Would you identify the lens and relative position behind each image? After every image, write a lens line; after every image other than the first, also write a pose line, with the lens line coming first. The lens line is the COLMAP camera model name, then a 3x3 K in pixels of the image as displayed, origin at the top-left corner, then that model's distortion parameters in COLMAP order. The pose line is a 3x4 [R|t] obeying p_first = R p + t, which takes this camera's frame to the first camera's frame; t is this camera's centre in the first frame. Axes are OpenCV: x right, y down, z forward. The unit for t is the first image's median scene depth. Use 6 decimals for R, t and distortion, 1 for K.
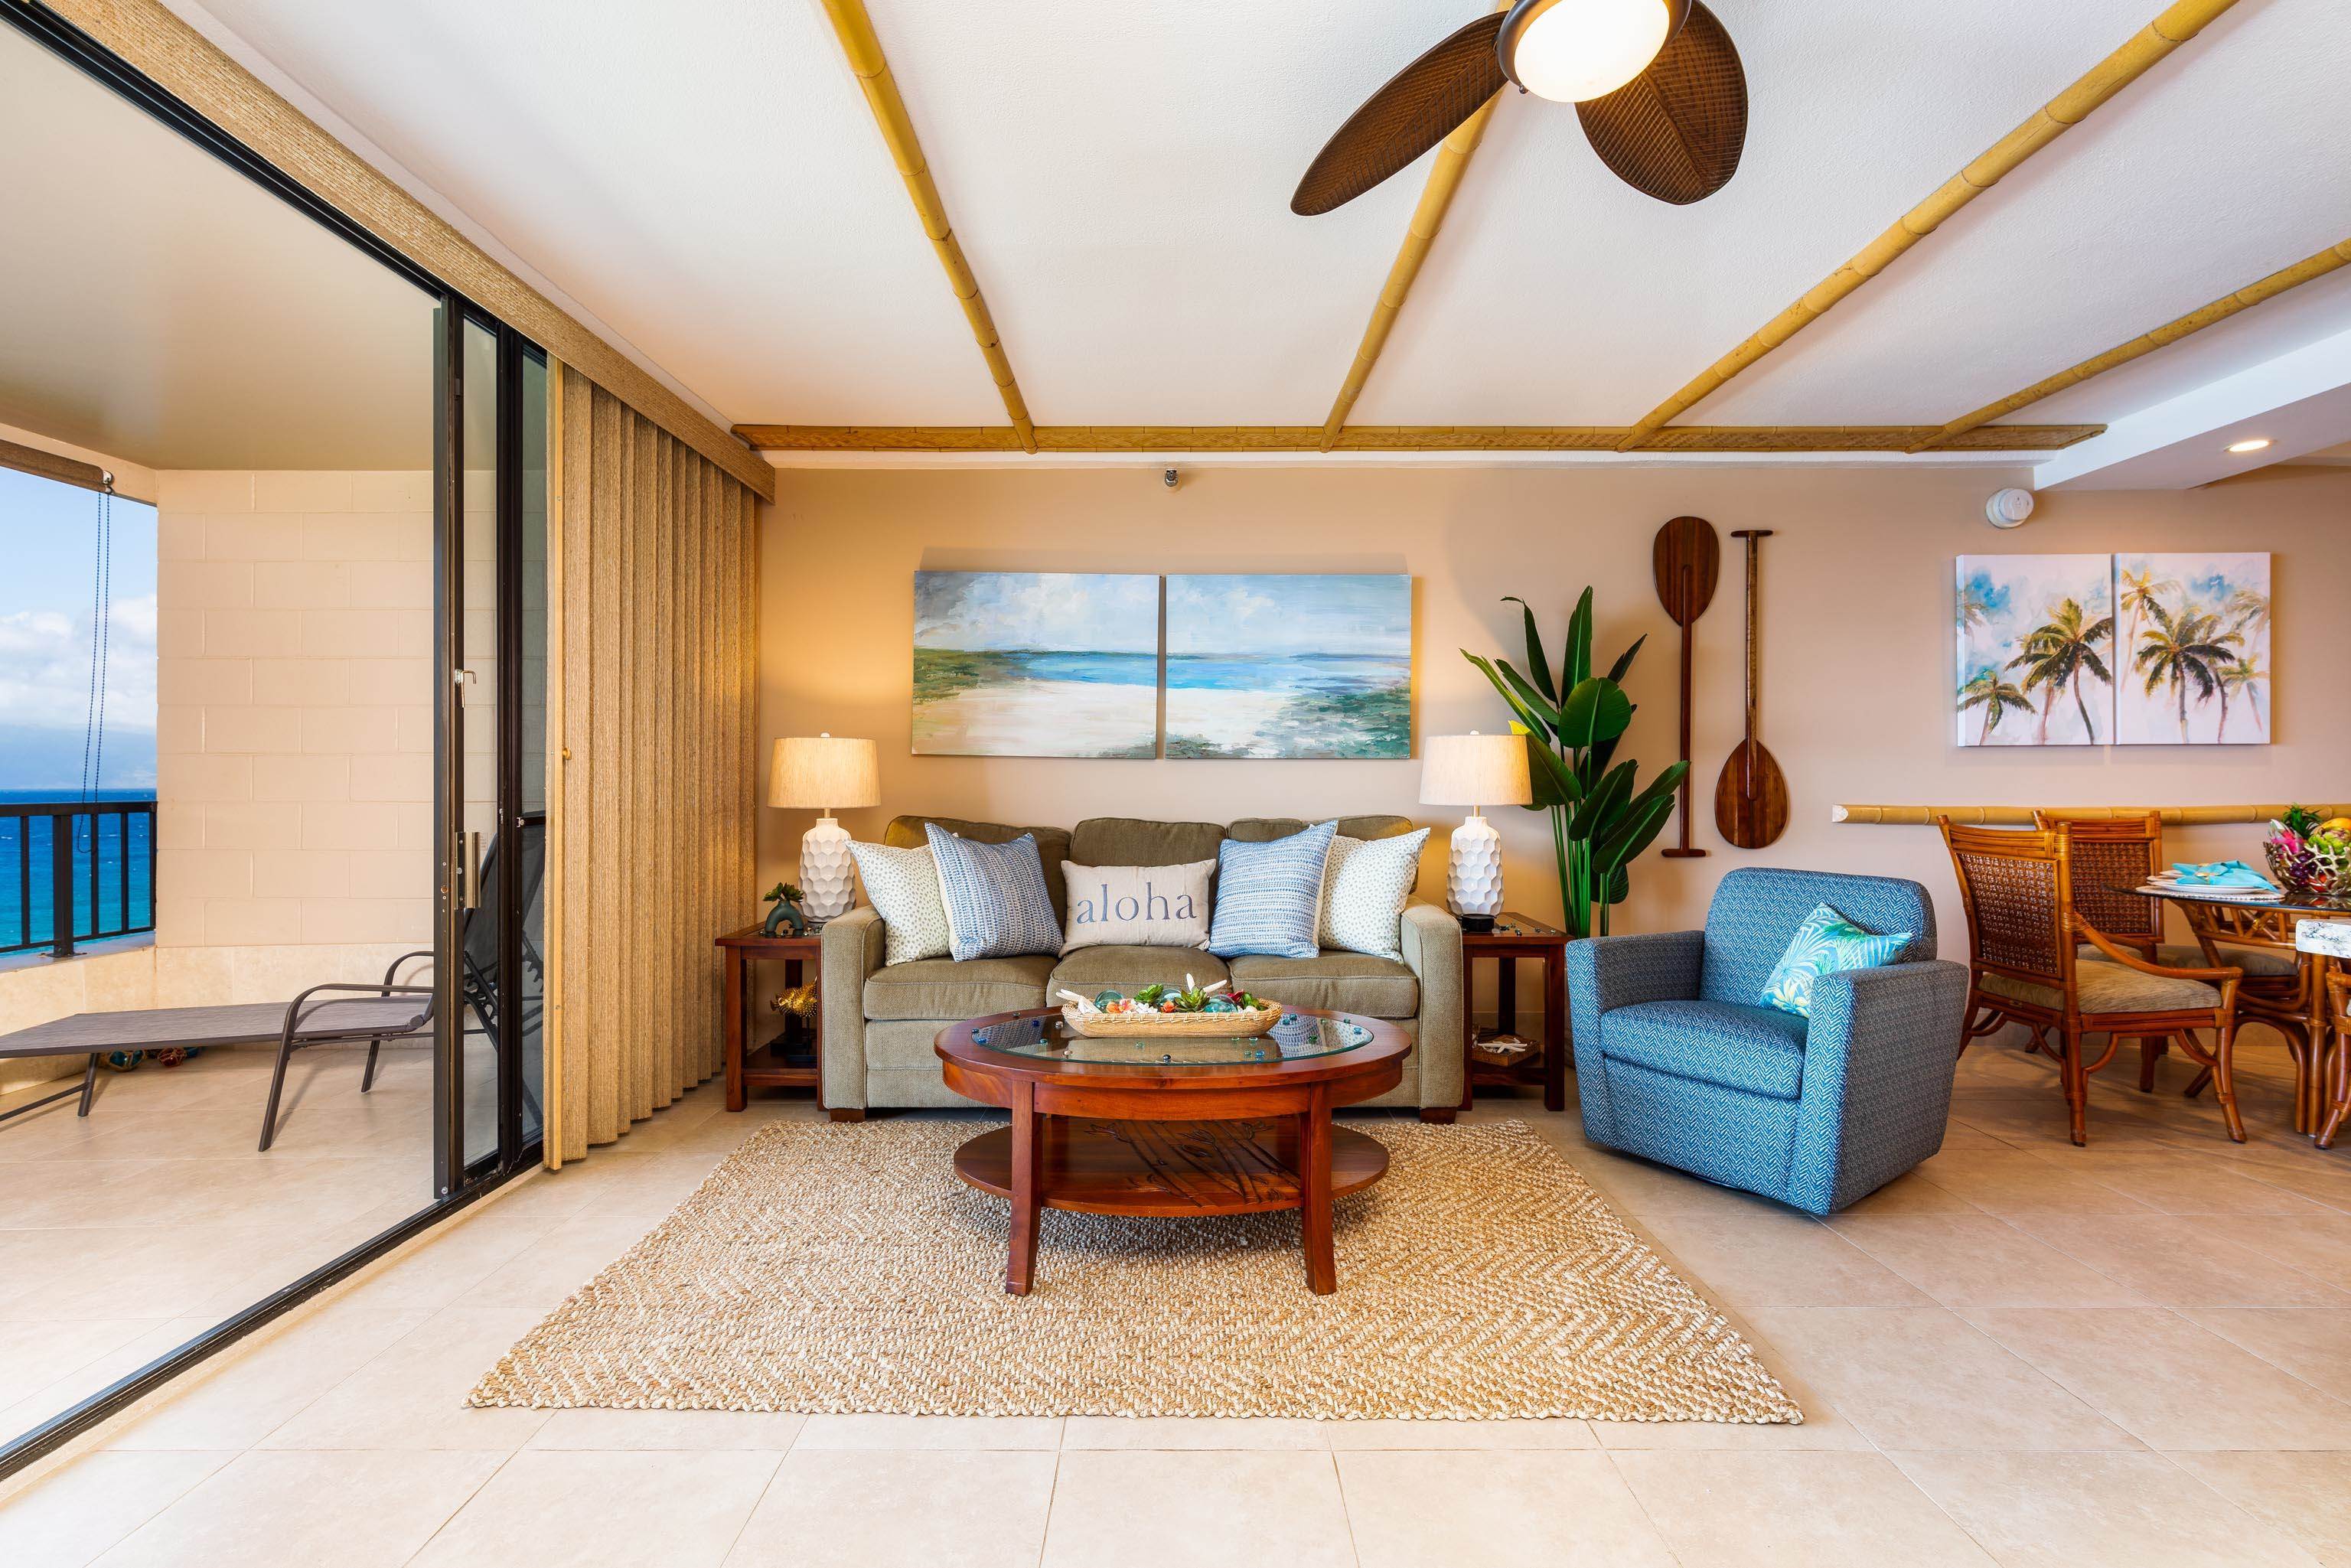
lens RADIAL K [[1006.9, 0, 1166.7], [0, 1006.9, 781.7], [0, 0, 1]] dist [0.003166, 0.000189]
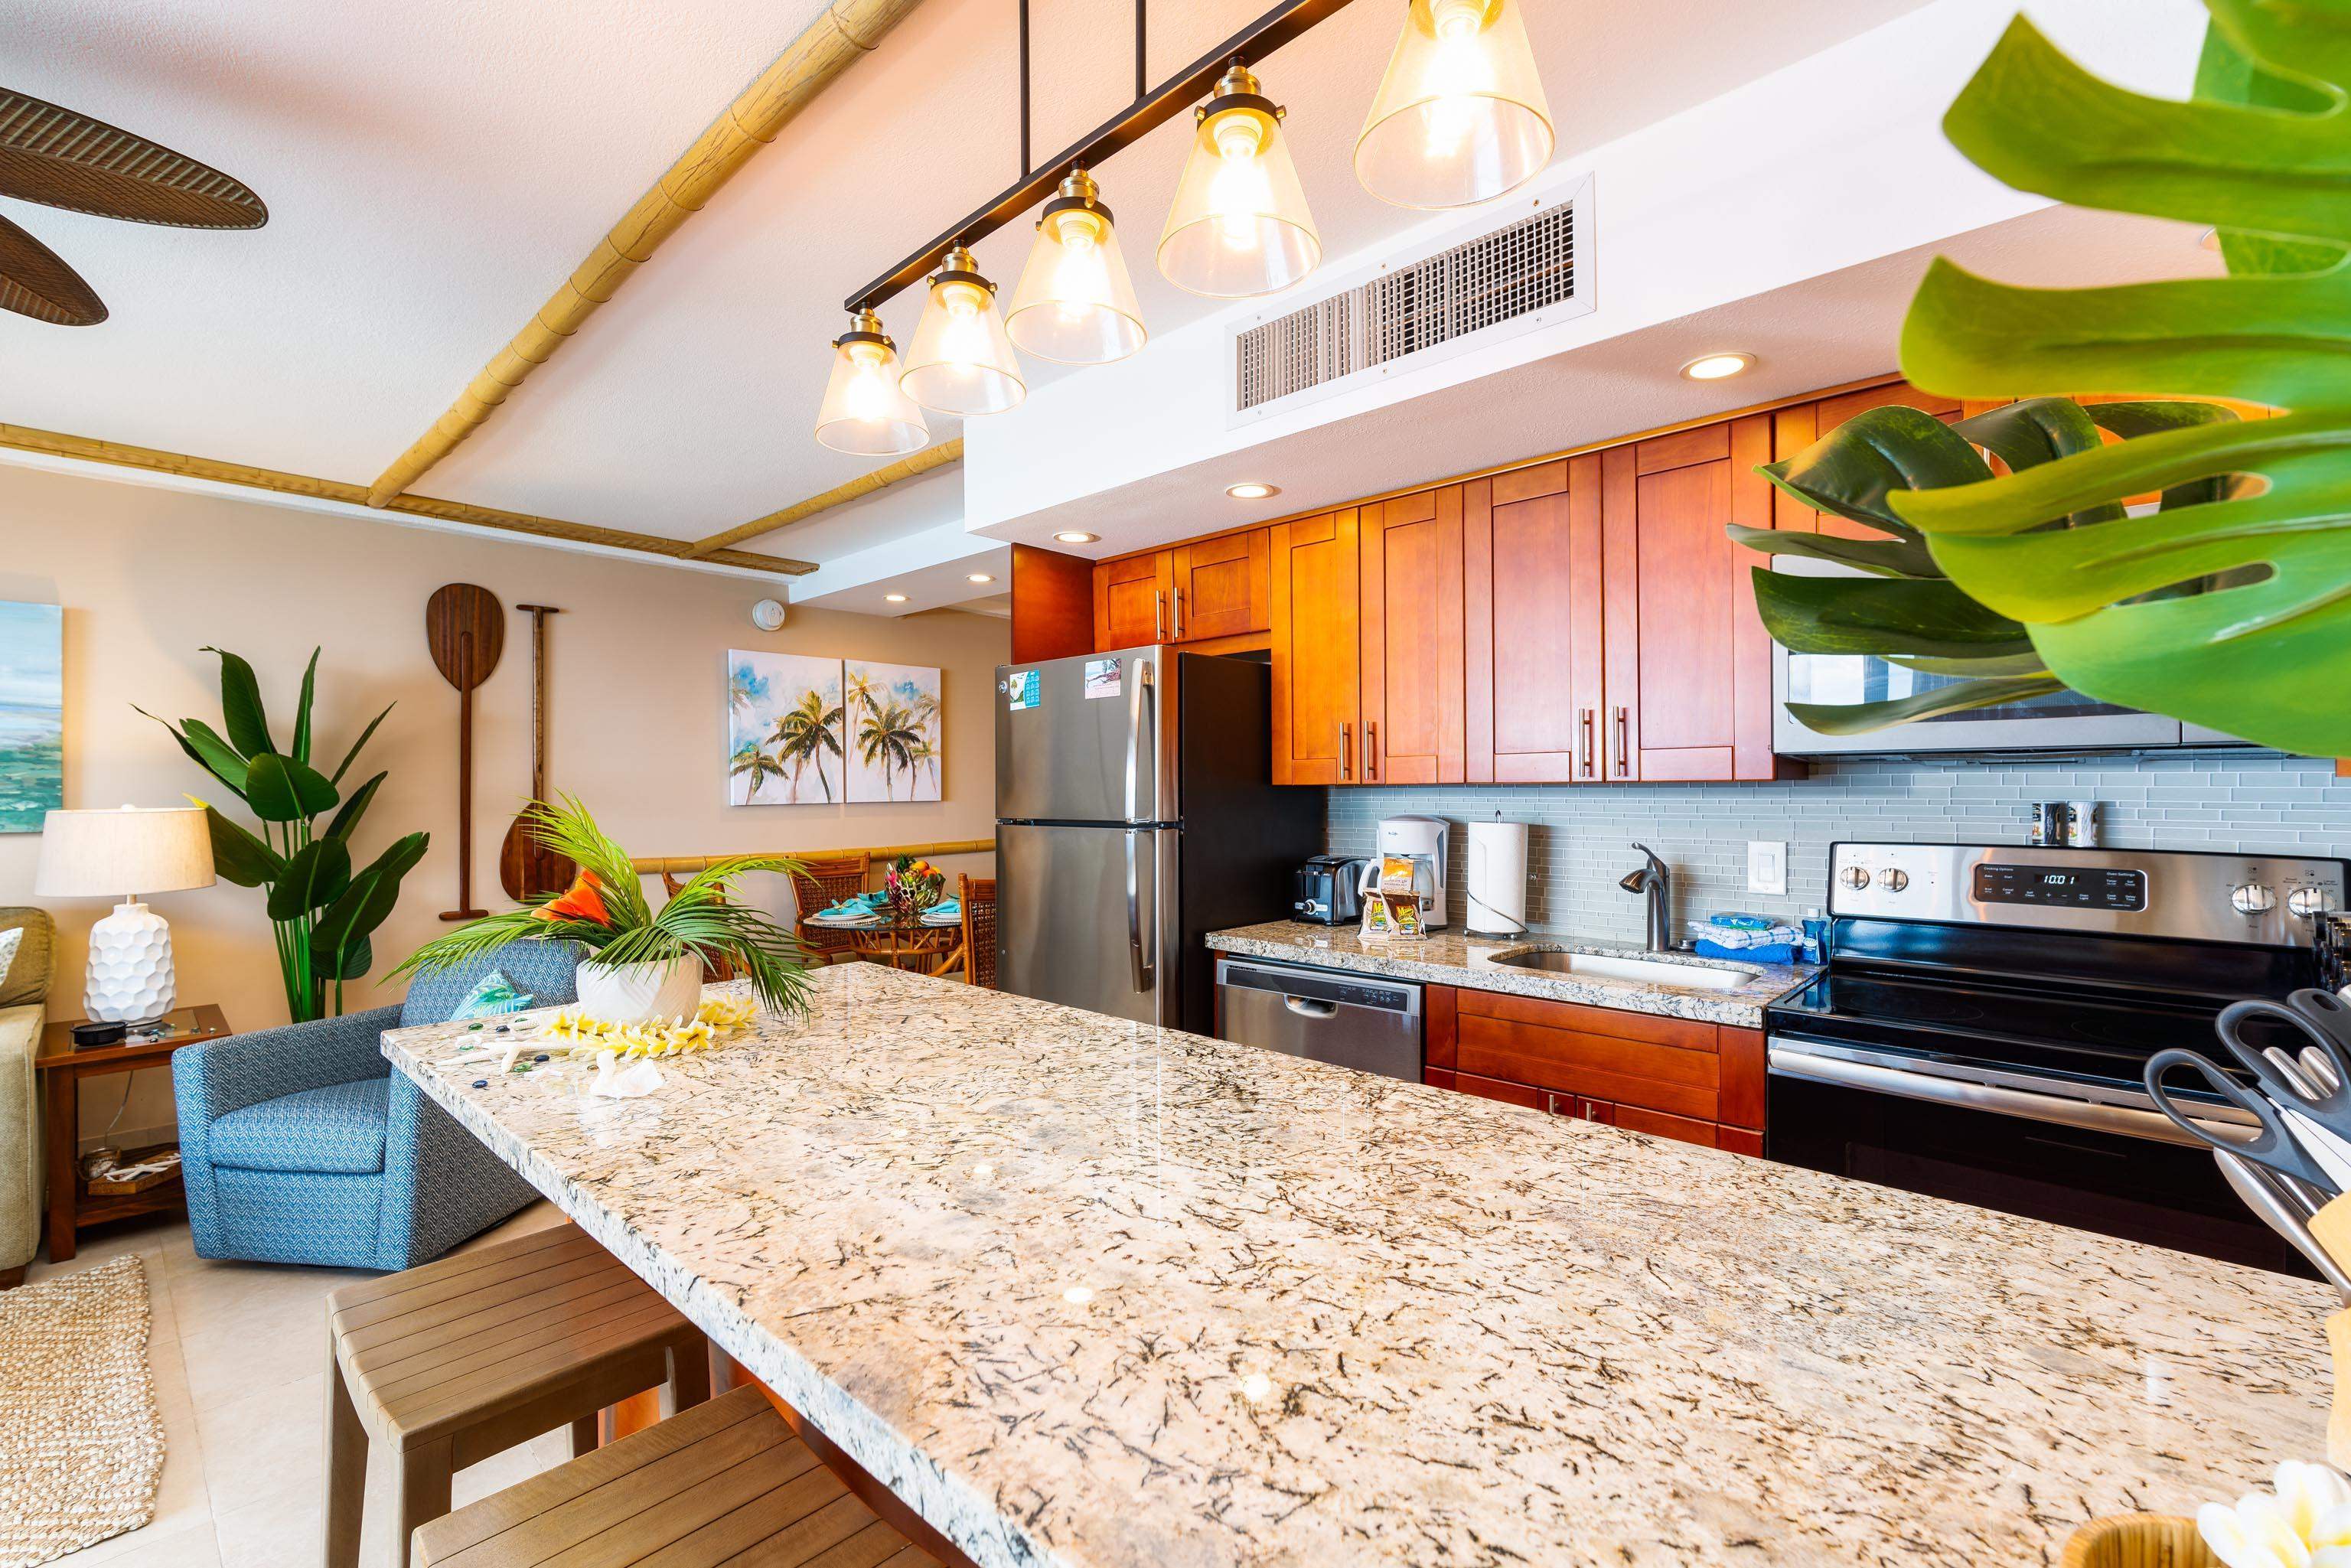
lens RADIAL K [[1006.9, 0, 1169.6], [0, 1006.9, 790.6], [0, 0, 1]] dist [0.003166, 0.000189]
pose [[0.670504, -0.005509, 0.741885, 0.252785], [0.002548, 0.999984, 0.005123, -0.062001], [-0.741902, -0.001545, 0.670507, -0.226529]]
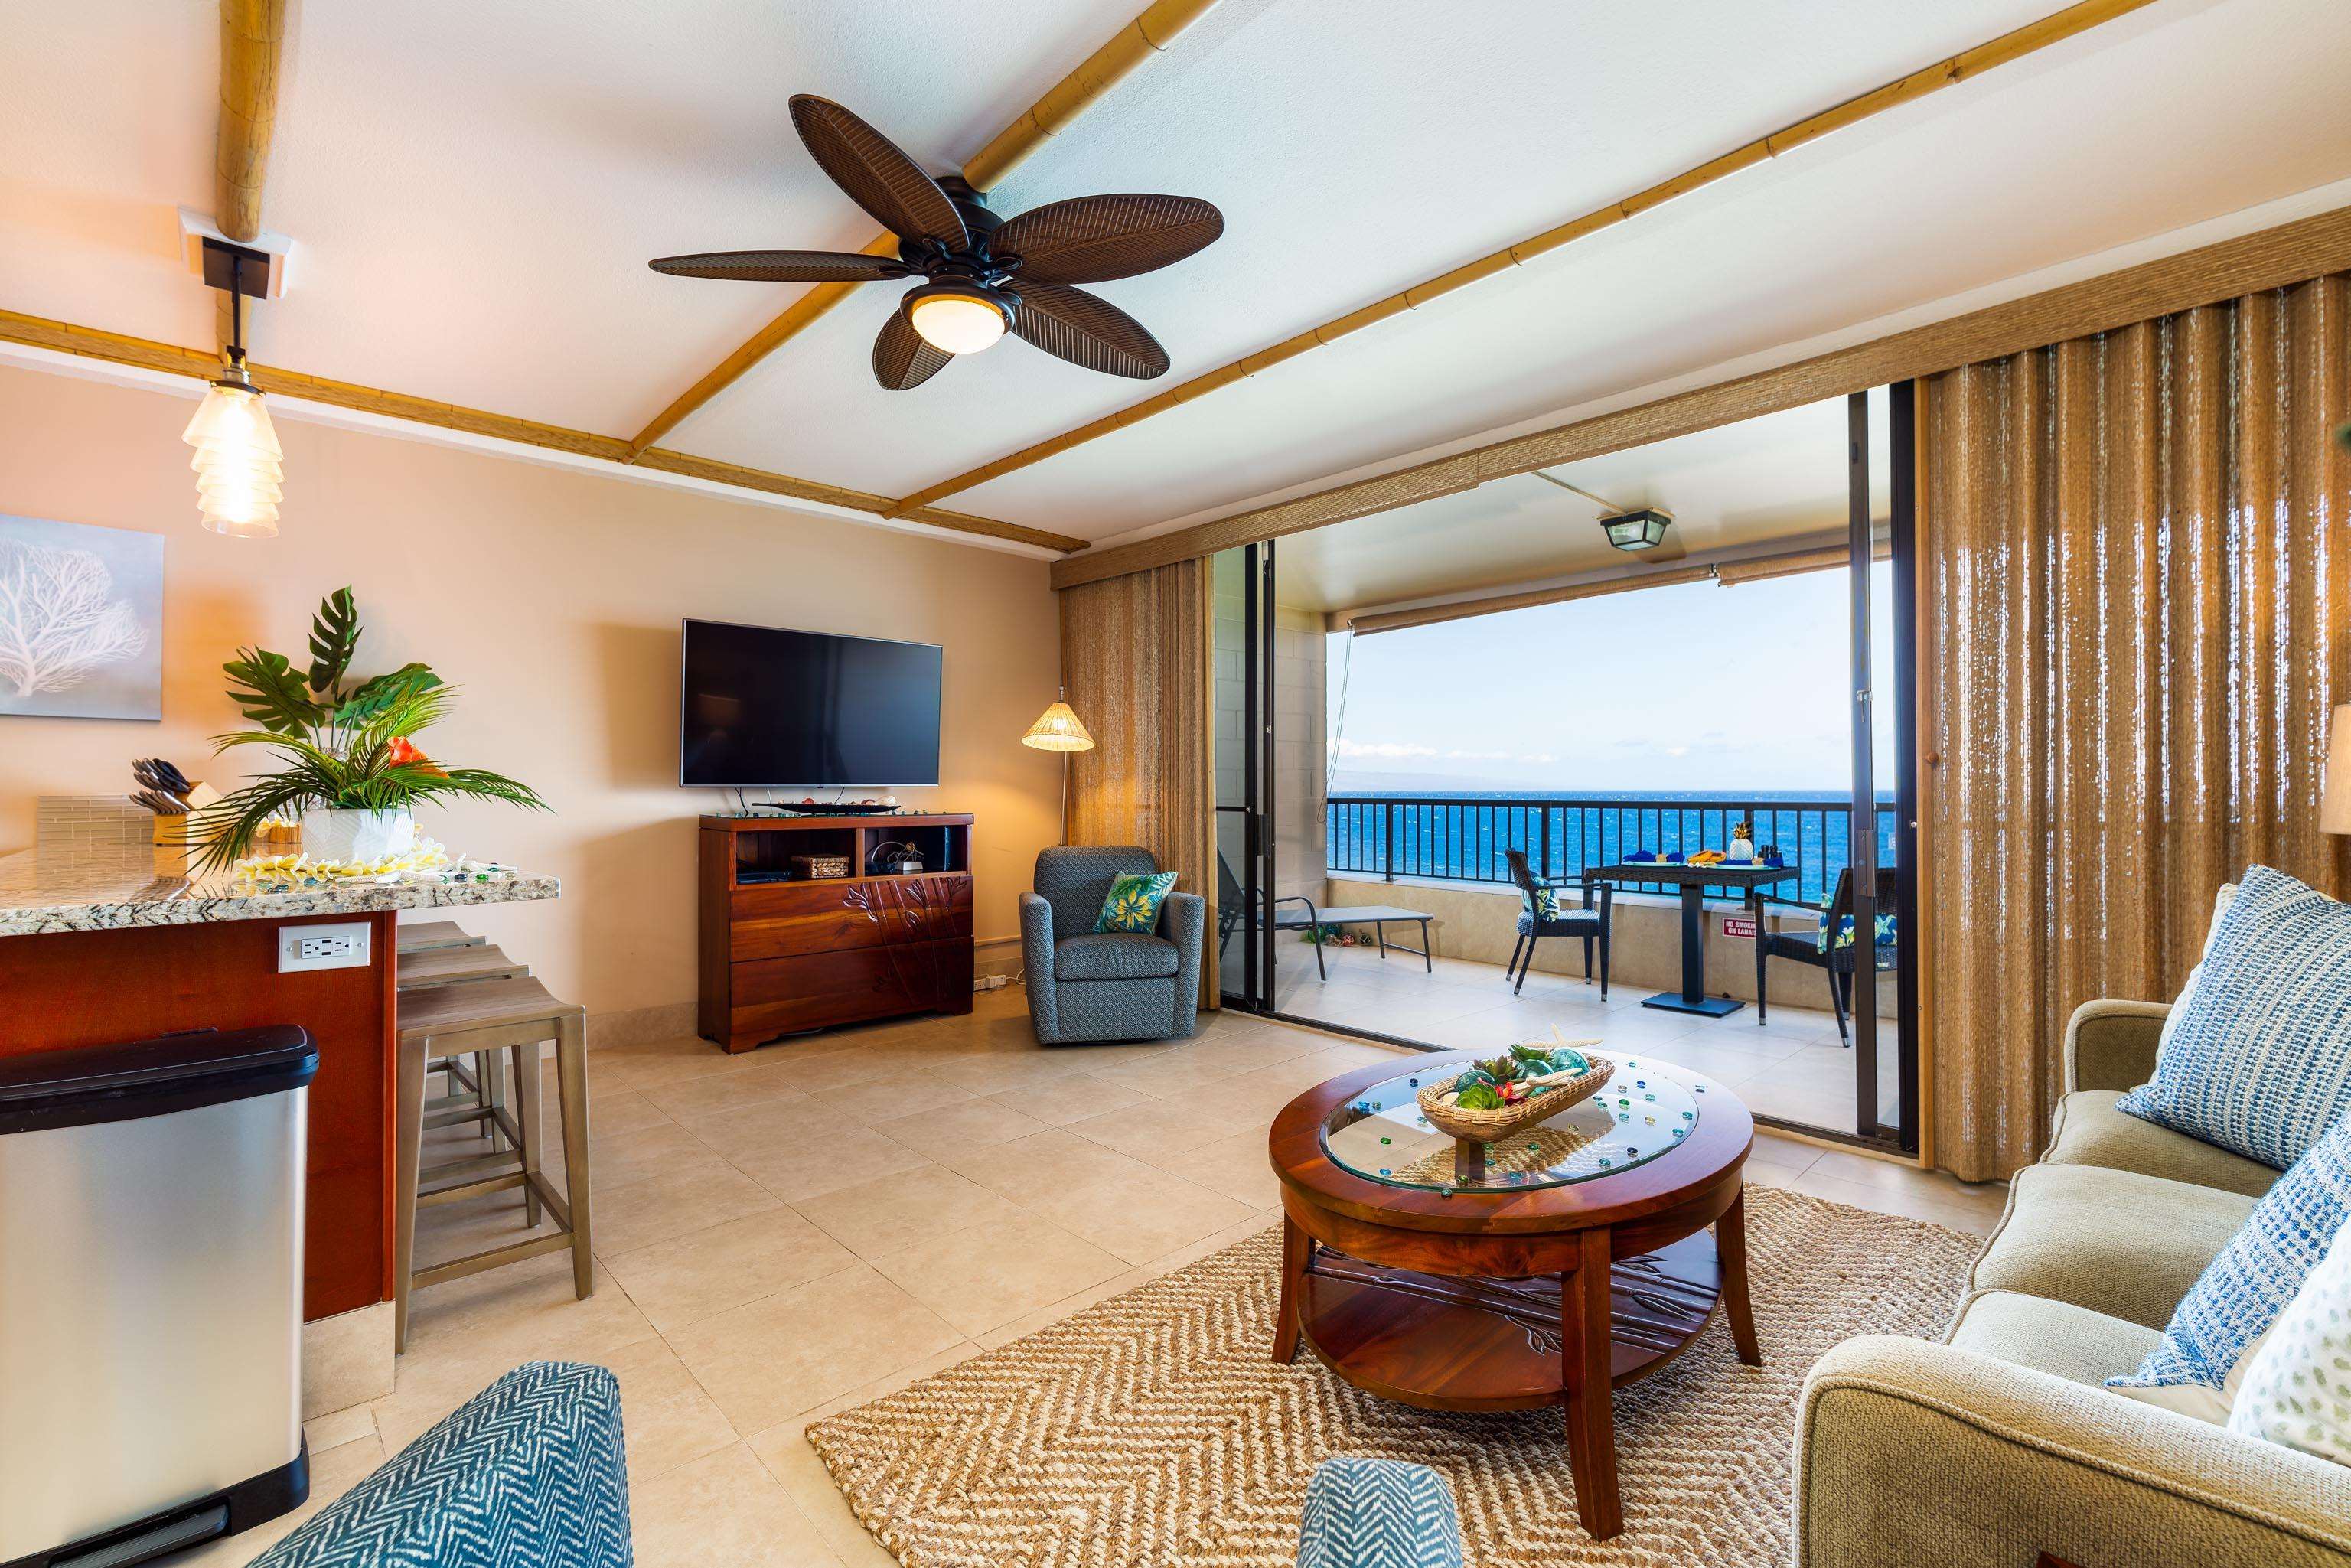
lens RADIAL K [[1006.9, 0, 1164.8], [0, 1006.9, 790.5], [0, 0, 1]] dist [0.003166, 0.000189]
pose [[-0.723829, 0.004555, -0.689964, 0.473129], [0.004655, 0.999988, 0.001719, -0.000730], [0.689963, -0.001967, -0.723842, 0.878338]]
